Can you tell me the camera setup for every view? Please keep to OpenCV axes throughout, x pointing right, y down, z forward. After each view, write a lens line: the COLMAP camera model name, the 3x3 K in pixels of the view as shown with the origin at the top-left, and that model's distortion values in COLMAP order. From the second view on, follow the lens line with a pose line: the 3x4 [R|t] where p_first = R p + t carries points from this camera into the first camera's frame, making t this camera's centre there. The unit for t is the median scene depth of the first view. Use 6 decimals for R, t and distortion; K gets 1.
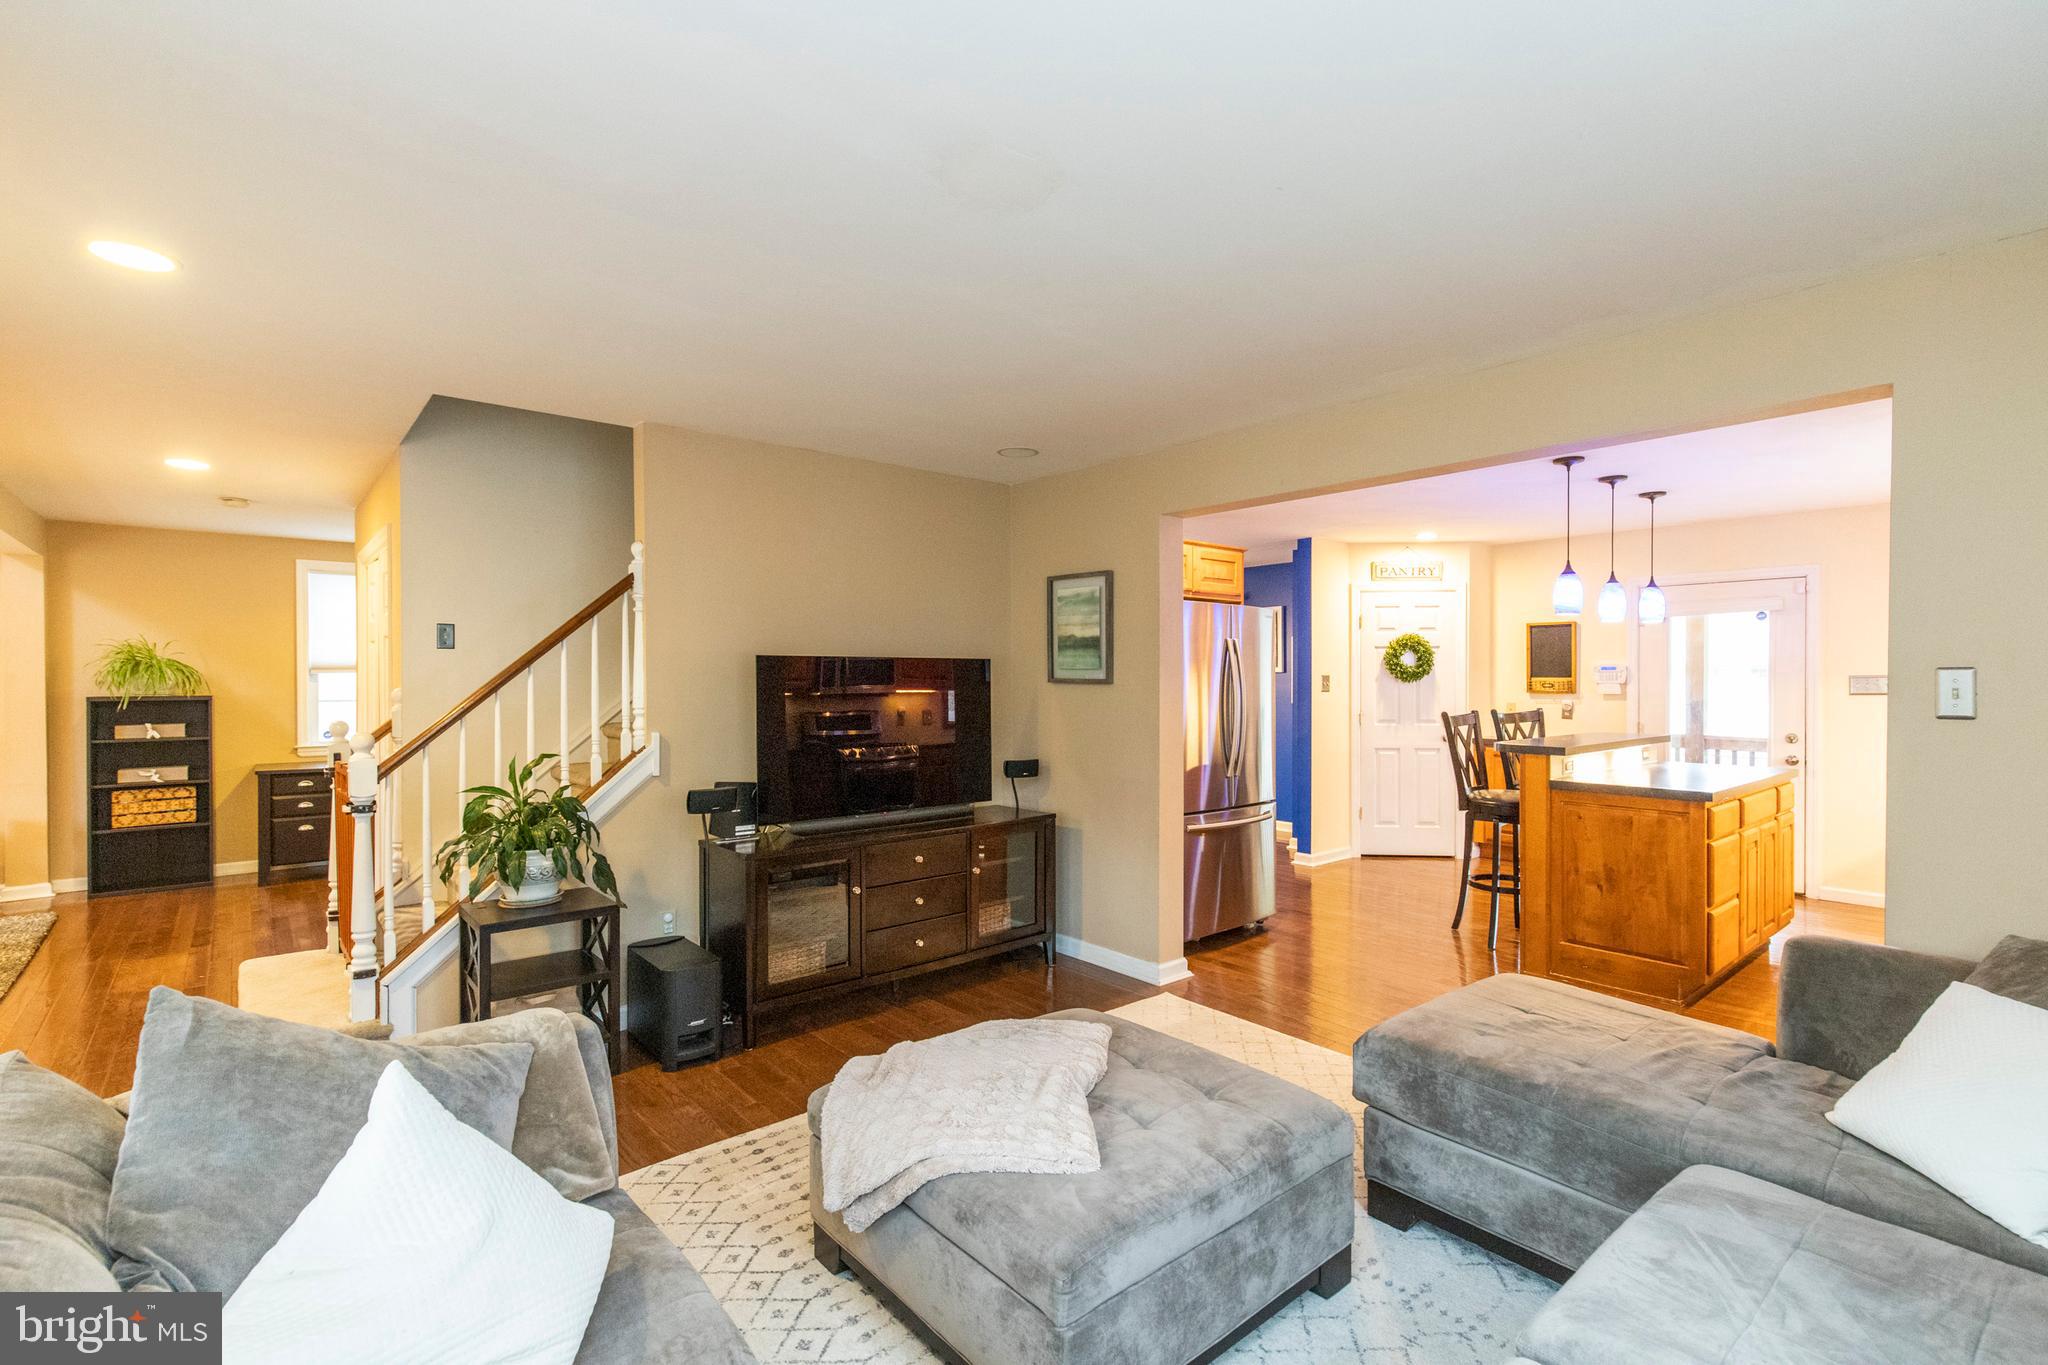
lens RADIAL K [[929.5, 0, 1025.8], [0, 929.5, 683.6], [0, 0, 1]] dist [0.006301, 0.000244]
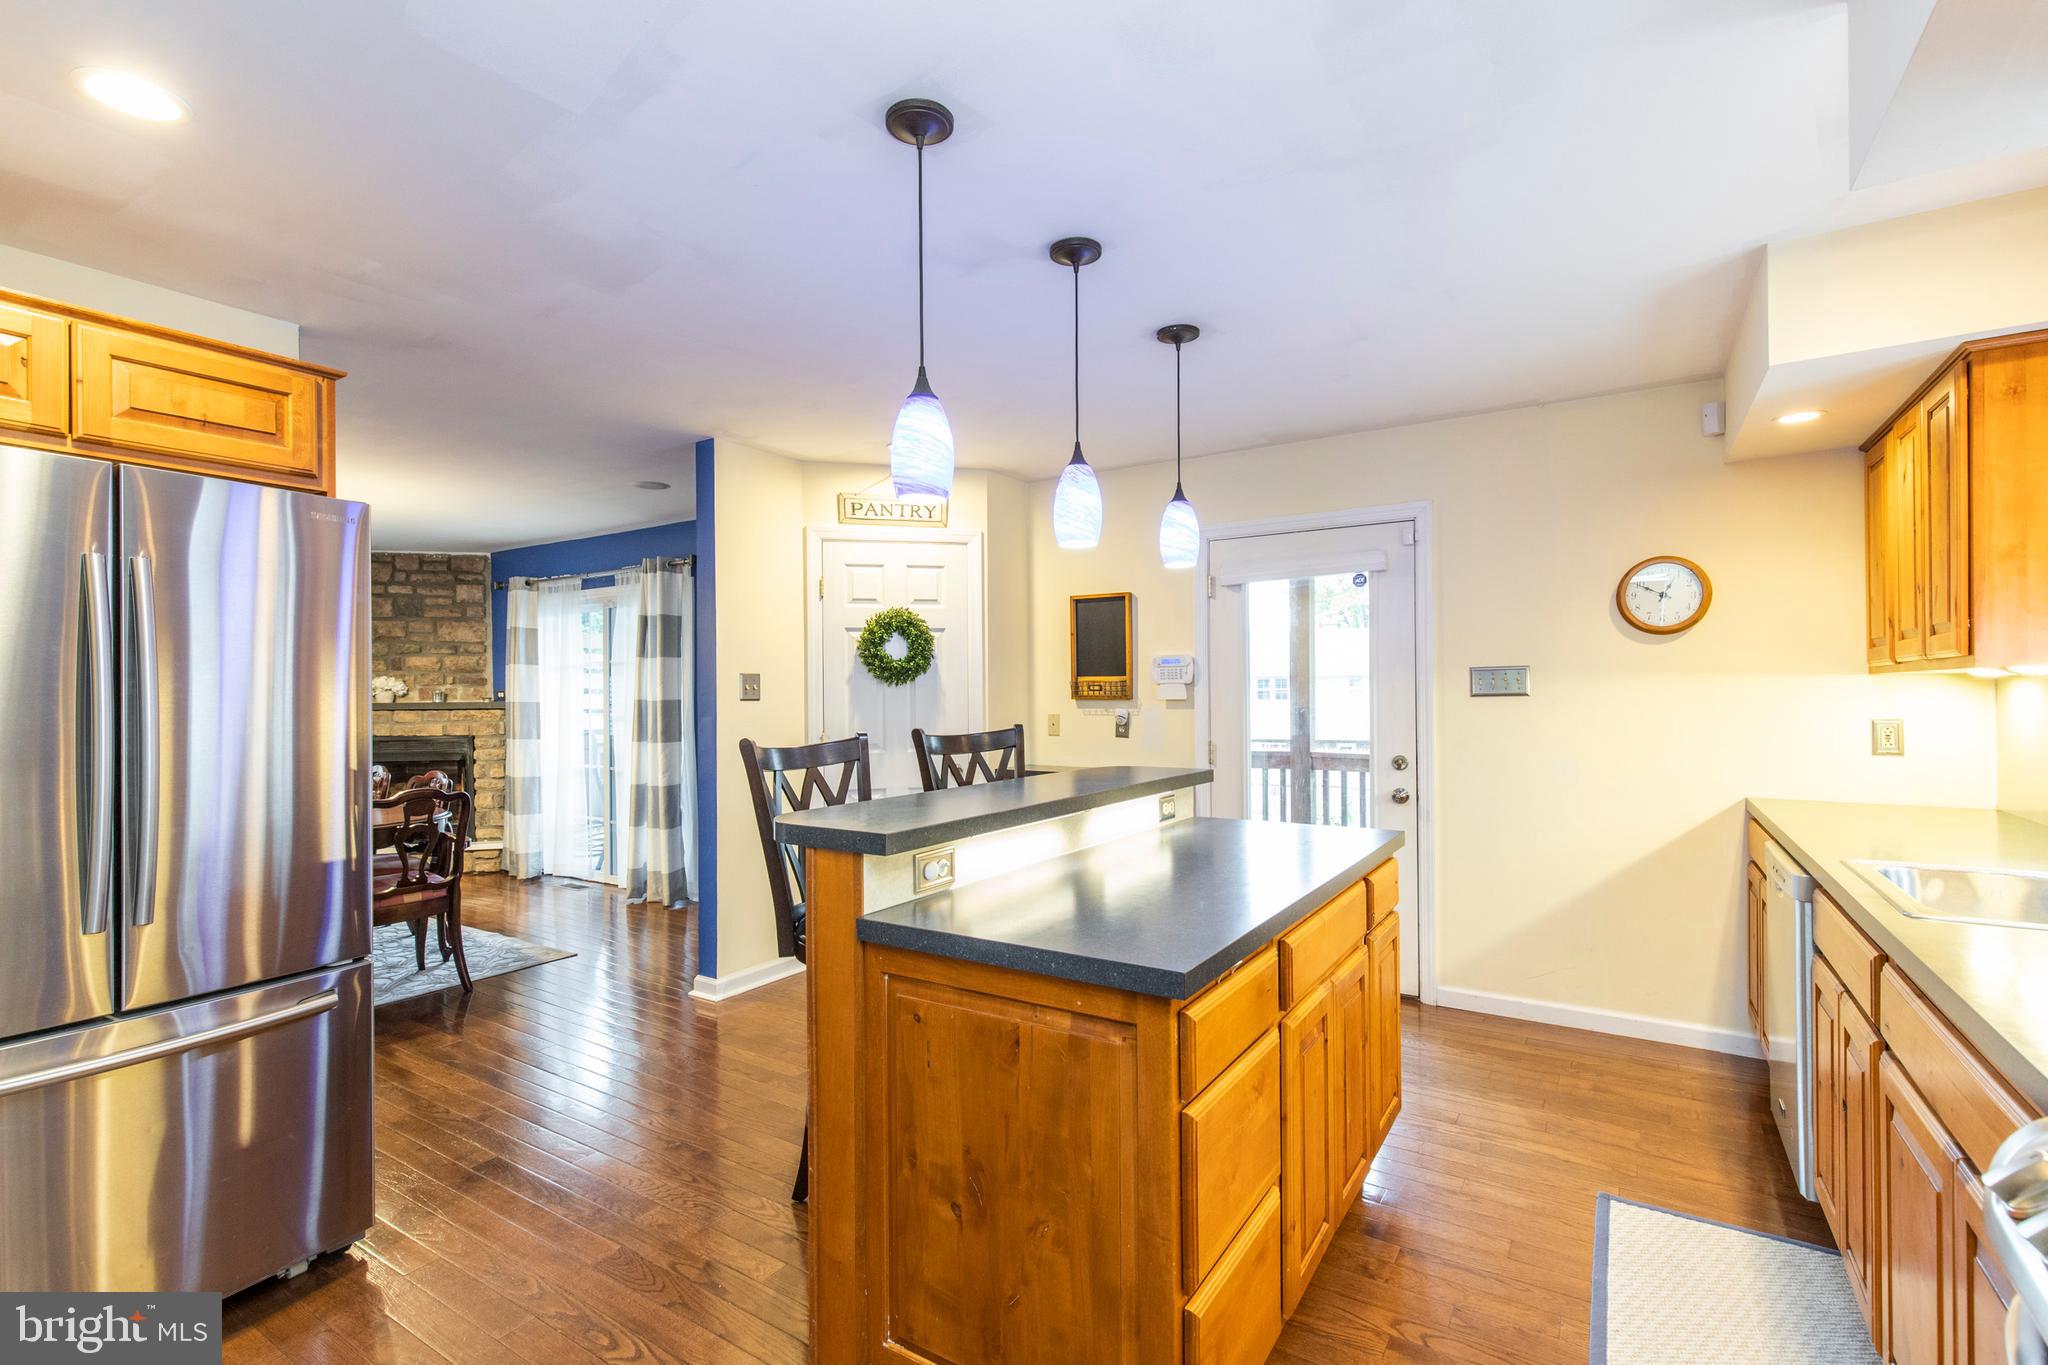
lens RADIAL K [[929.5, 0, 1020.2], [0, 929.5, 689.3], [0, 0, 1]] dist [0.006301, 0.000244]
pose [[0.958449, -0.005700, 0.285206, 0.376501], [0.008572, 0.999924, -0.008821, 0.009951], [-0.285134, 0.010899, 0.958426, 0.445704]]
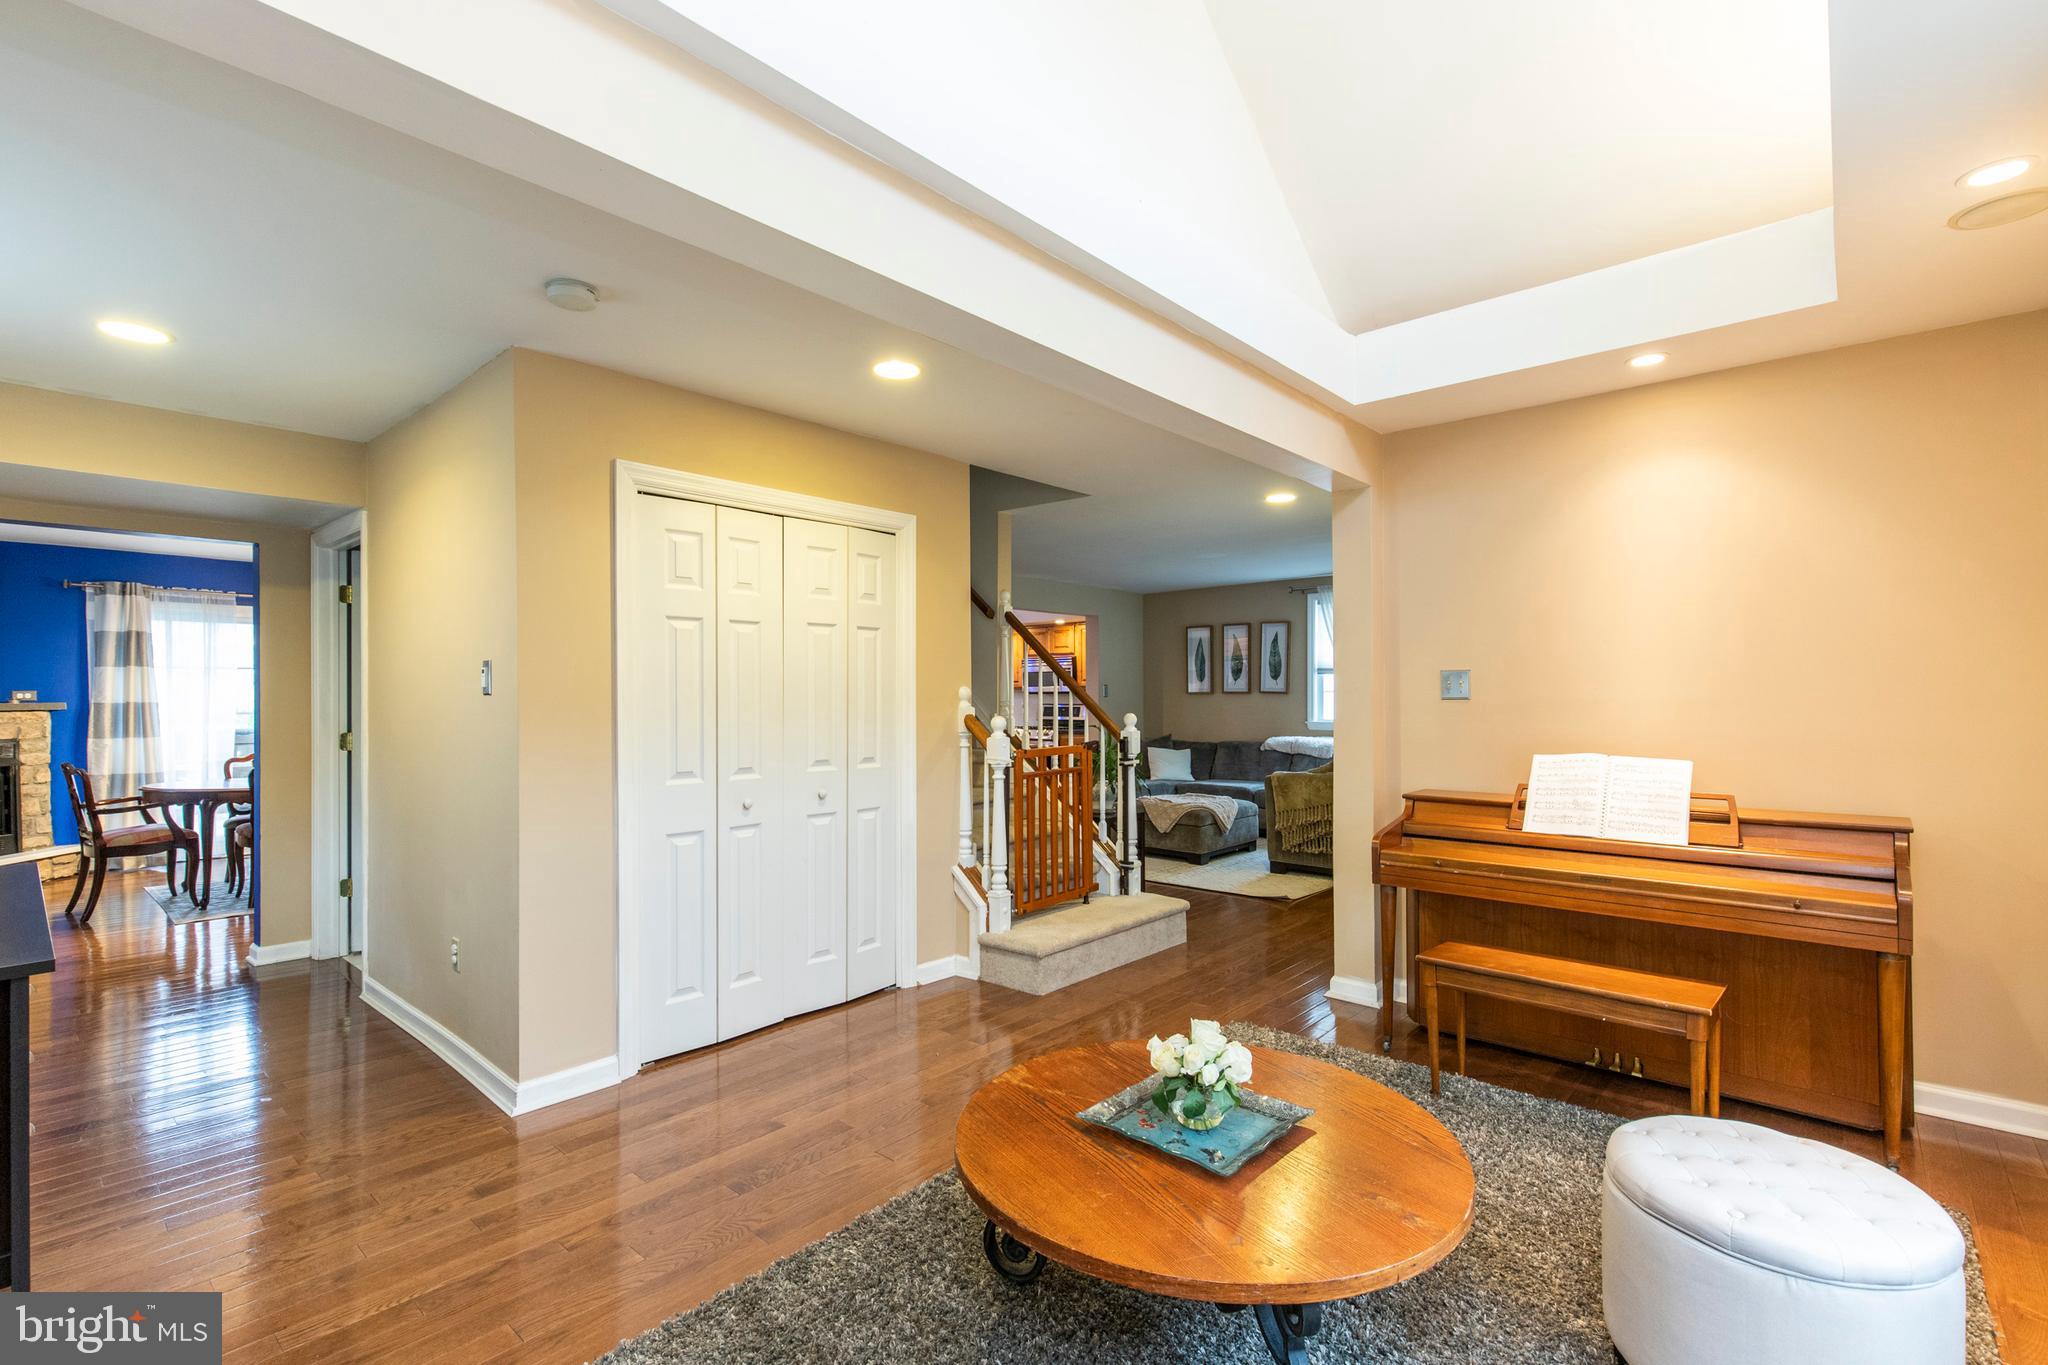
lens RADIAL K [[929.5, 0, 1030.4], [0, 929.5, 698.1], [0, 0, 1]] dist [0.006301, 0.000244]
pose [[-0.167429, -0.002066, 0.985882, -1.237215], [0.012413, 0.999914, 0.004204, 0.014136], [-0.985806, 0.012942, -0.167389, 0.778245]]
